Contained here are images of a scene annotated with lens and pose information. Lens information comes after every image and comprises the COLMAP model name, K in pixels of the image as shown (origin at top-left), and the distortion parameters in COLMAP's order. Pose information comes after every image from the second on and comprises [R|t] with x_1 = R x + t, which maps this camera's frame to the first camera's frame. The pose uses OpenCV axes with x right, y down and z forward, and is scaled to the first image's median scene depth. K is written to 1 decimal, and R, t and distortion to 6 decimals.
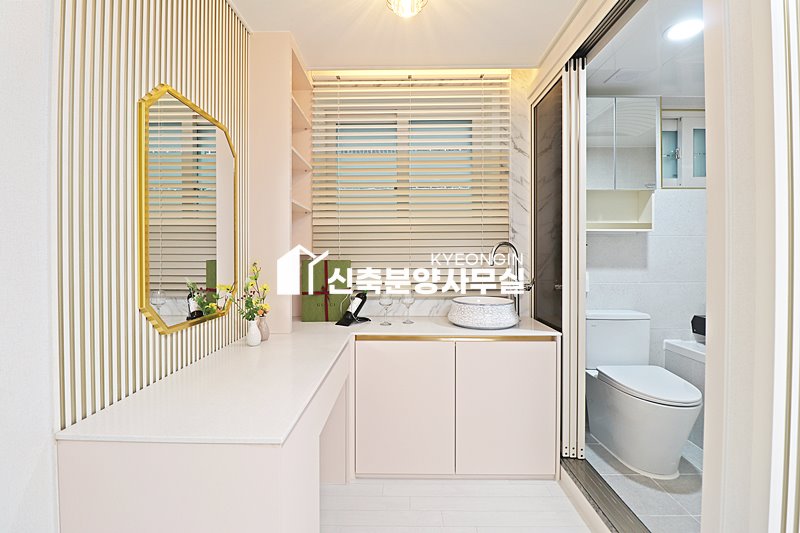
lens RADIAL K [[370.1, 0, 399.2], [0, 370.1, 254.1], [0, 0, 1]] dist [-0.003379, -0.012244]
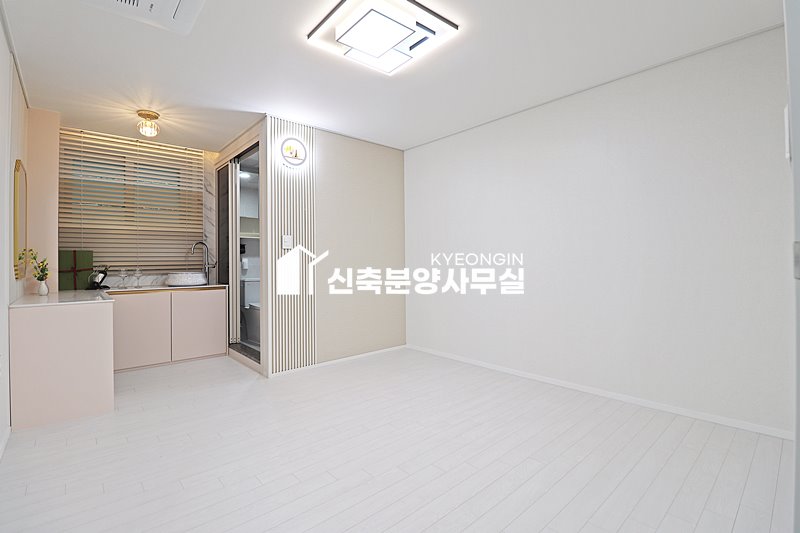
lens RADIAL K [[370.1, 0, 402.1], [0, 370.1, 258.3], [0, 0, 1]] dist [-0.003379, -0.012244]
pose [[0.732722, -0.000099, 0.680528, -0.228672], [0.006073, 0.999961, -0.006393, 0.065836], [-0.680501, 0.008817, 0.732694, -1.027313]]
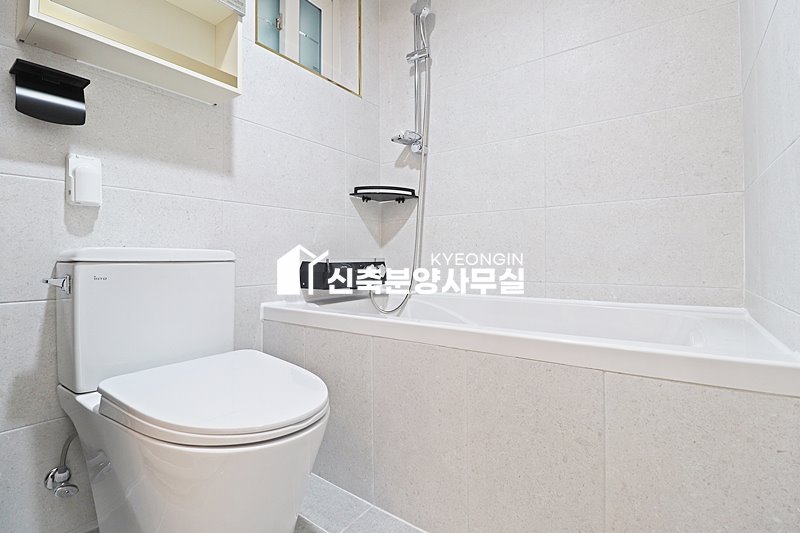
lens RADIAL K [[370.1, 0, 394.6], [0, 370.1, 263.6], [0, 0, 1]] dist [-0.003379, -0.012244]
pose [[0.581986, -0.011725, 0.813114, 0.381165], [0.001336, 0.999908, 0.013462, 0.168073], [-0.813198, -0.006748, 0.581948, 0.505825]]
